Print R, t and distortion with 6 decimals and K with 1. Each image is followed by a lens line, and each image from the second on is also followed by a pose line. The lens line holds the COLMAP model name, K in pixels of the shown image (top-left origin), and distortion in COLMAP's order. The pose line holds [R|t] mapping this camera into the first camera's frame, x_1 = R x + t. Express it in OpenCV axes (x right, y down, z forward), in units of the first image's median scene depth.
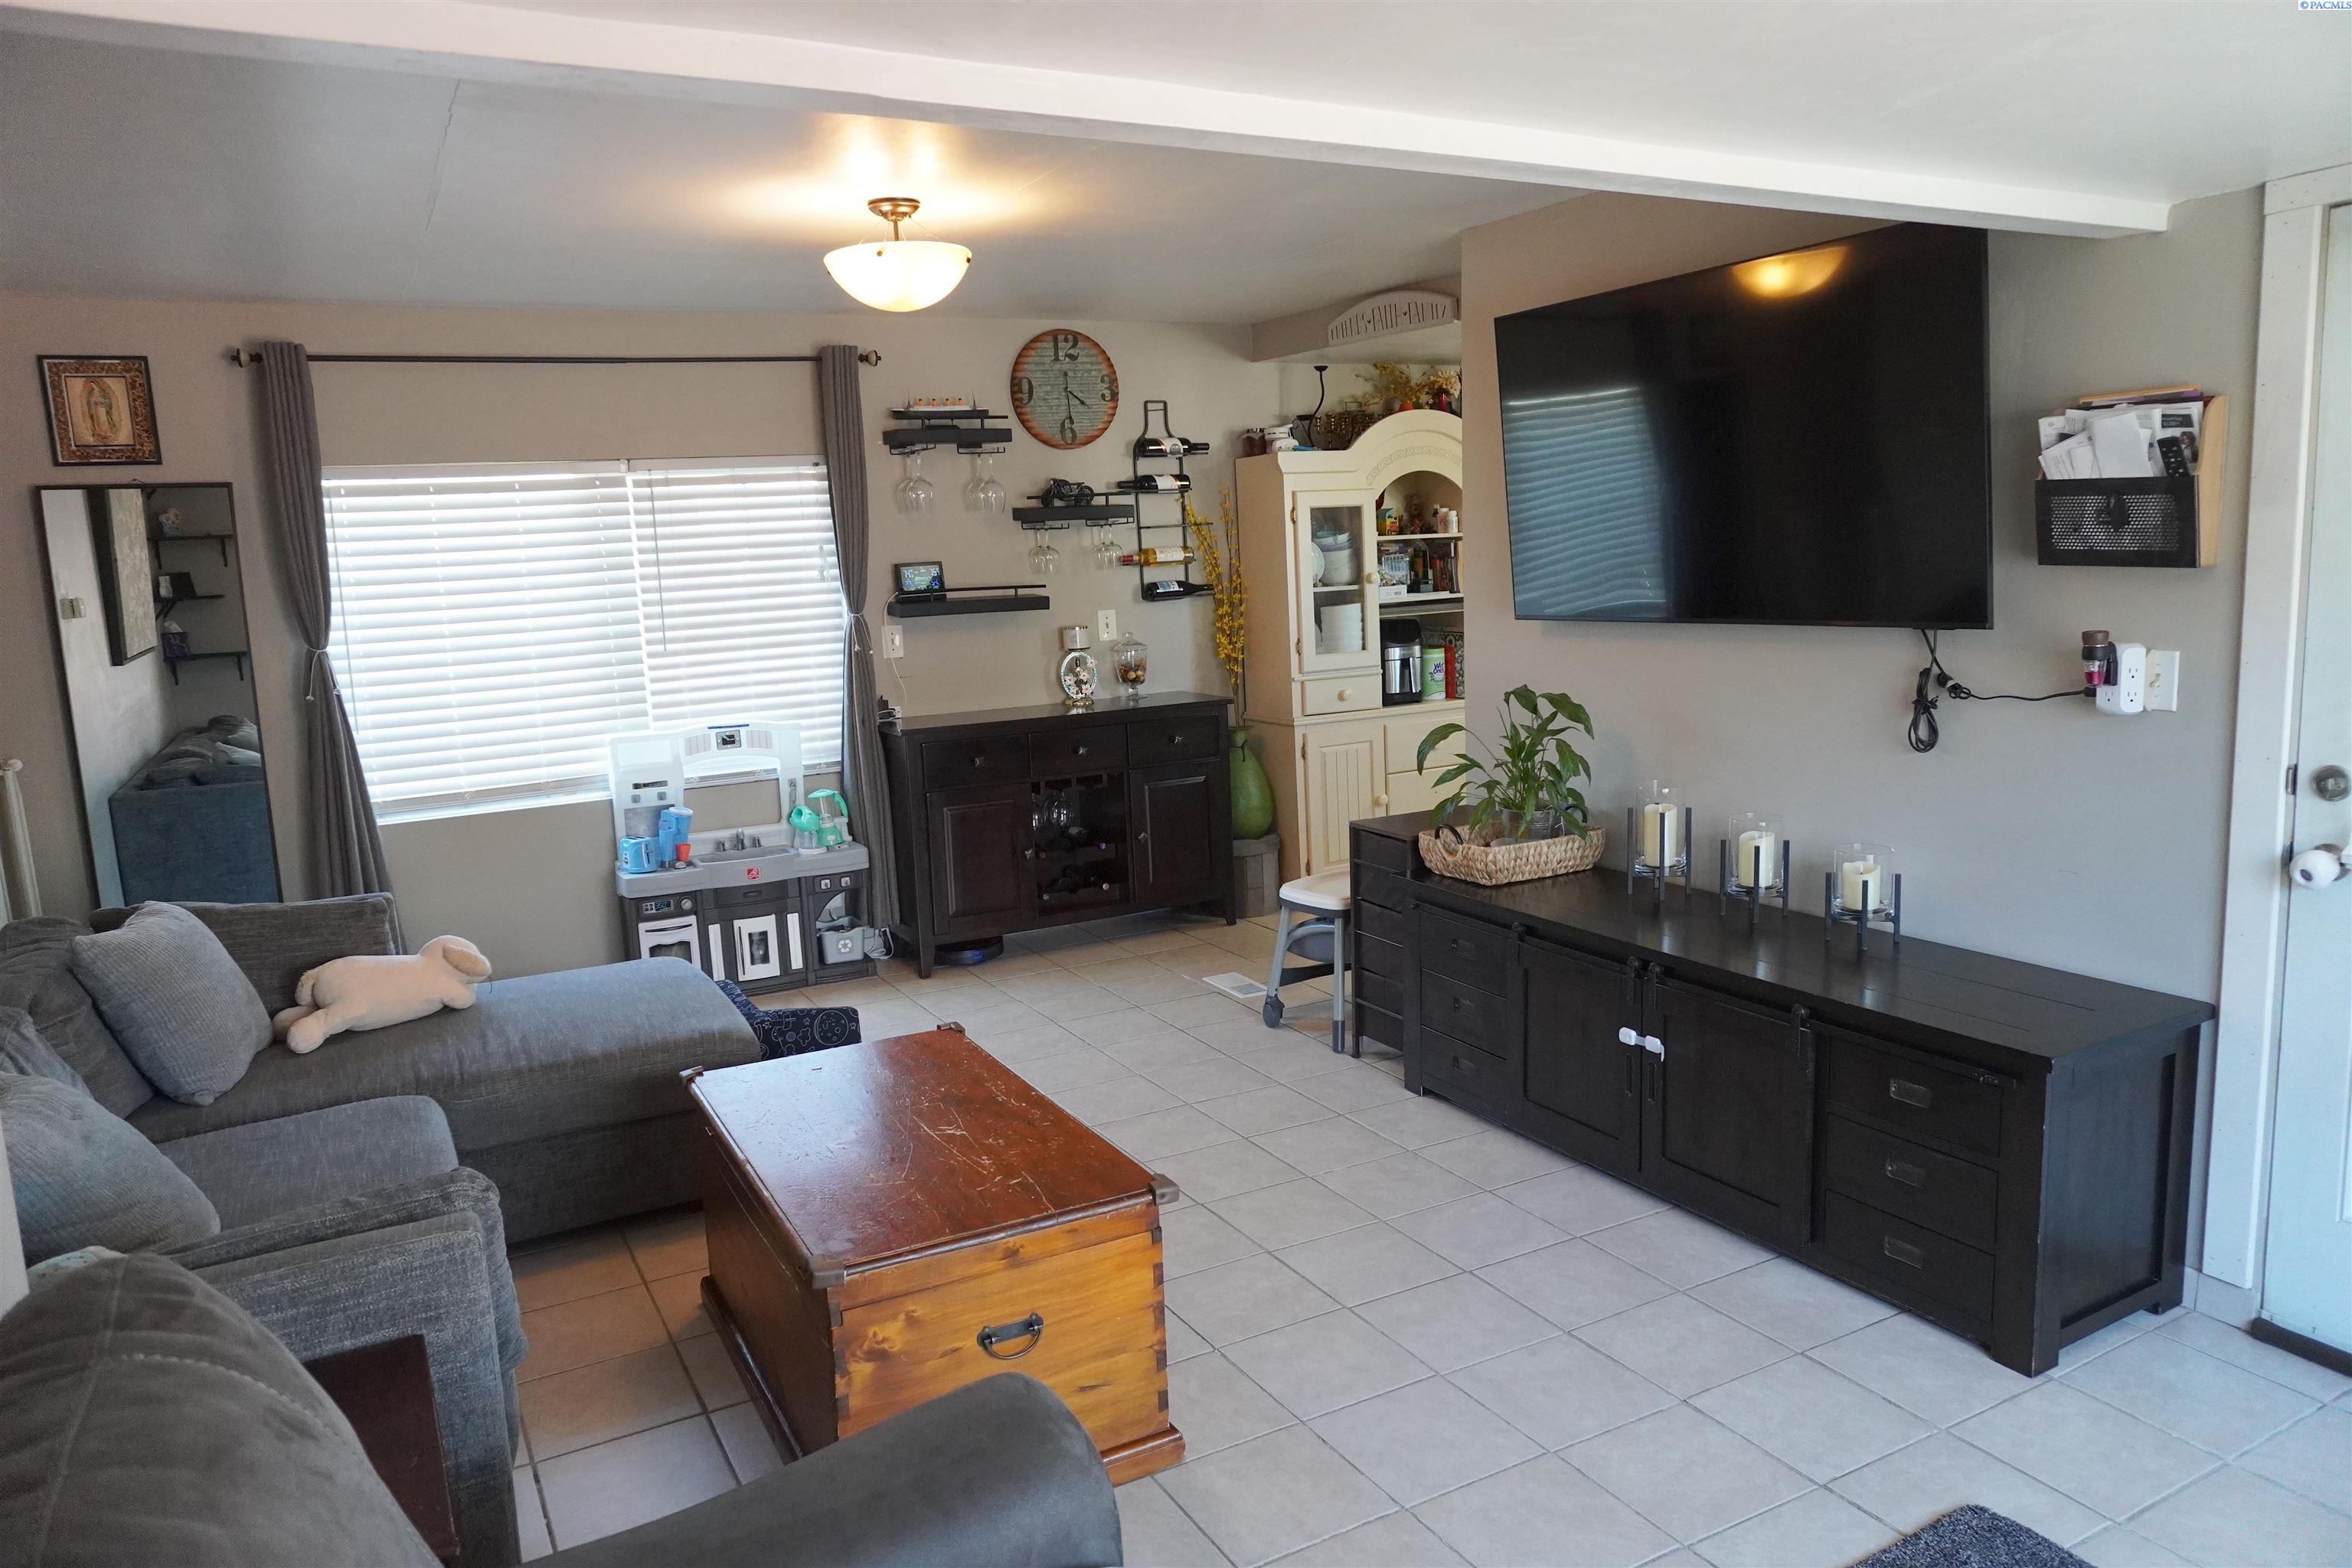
lens RADIAL K [[1573.8, 0, 1172.9], [0, 1573.8, 782.4], [0, 0, 1]] dist [-0.043378, 0.033592]
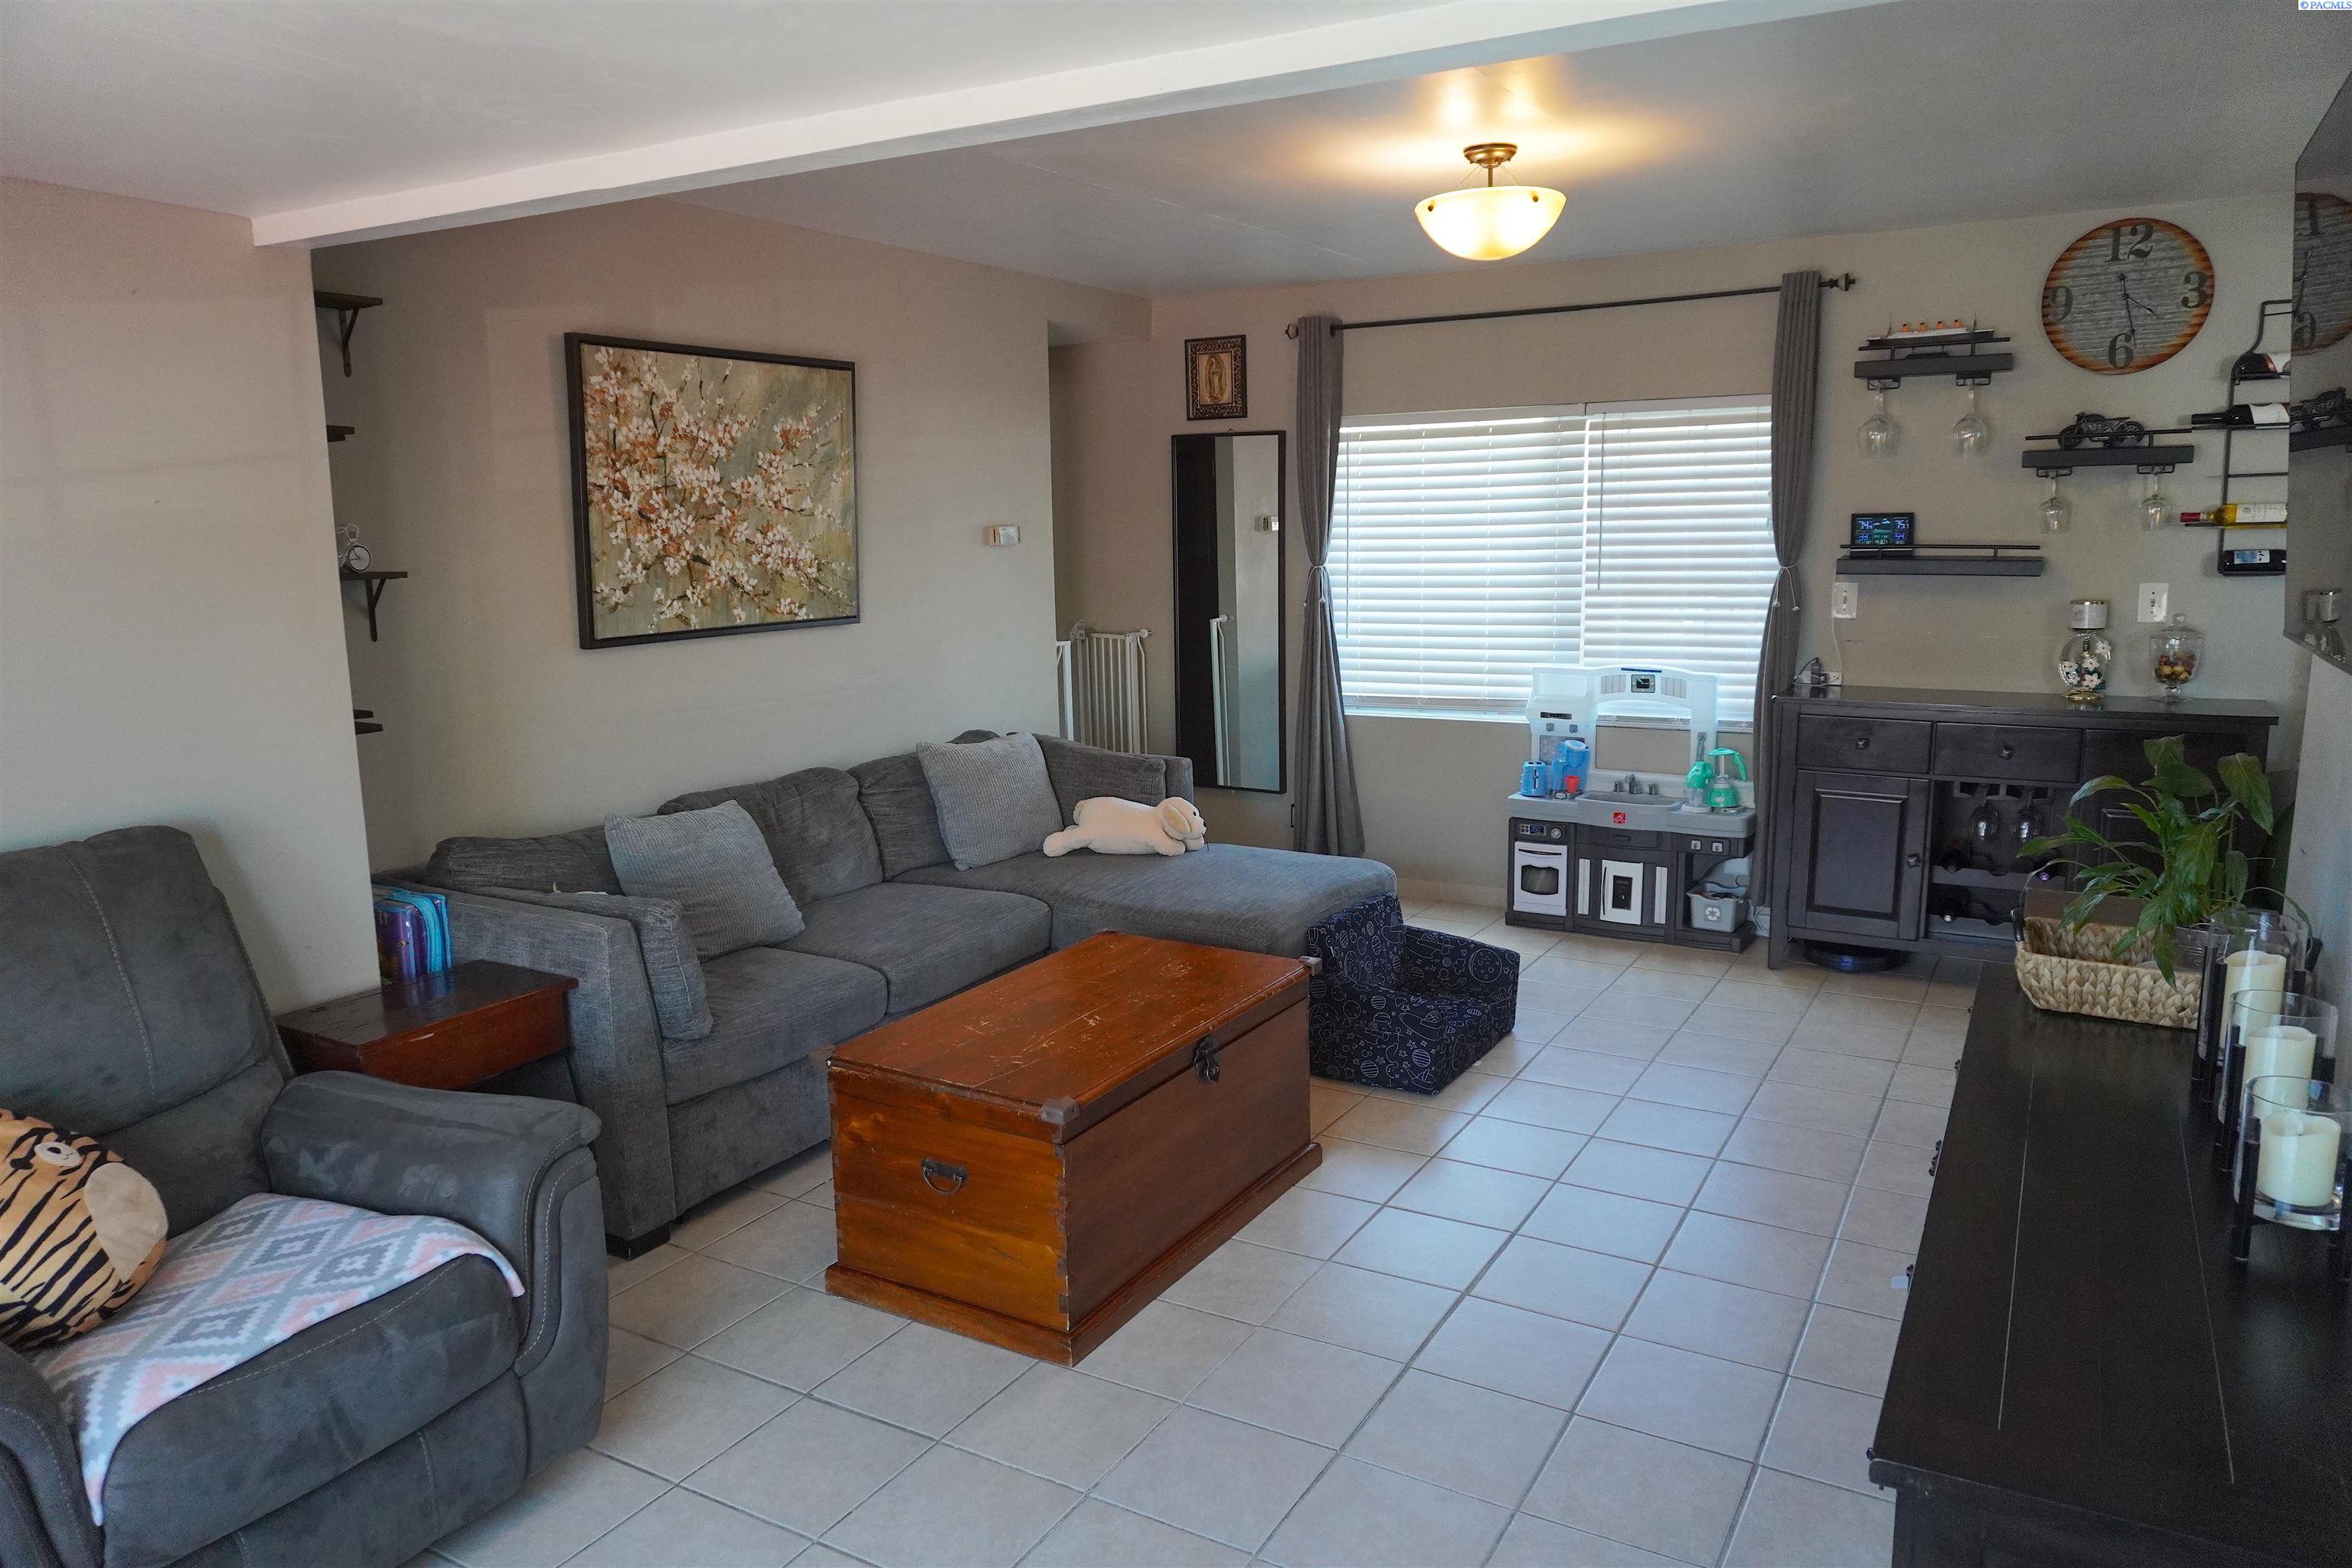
lens RADIAL K [[1573.8, 0, 1174.3], [0, 1573.8, 785.8], [0, 0, 1]] dist [-0.043378, 0.033592]
pose [[0.517862, 0.178030, -0.836734, 0.415730], [-0.134358, 0.982893, 0.125973, -0.049555], [0.844847, 0.047186, 0.532923, 0.220141]]
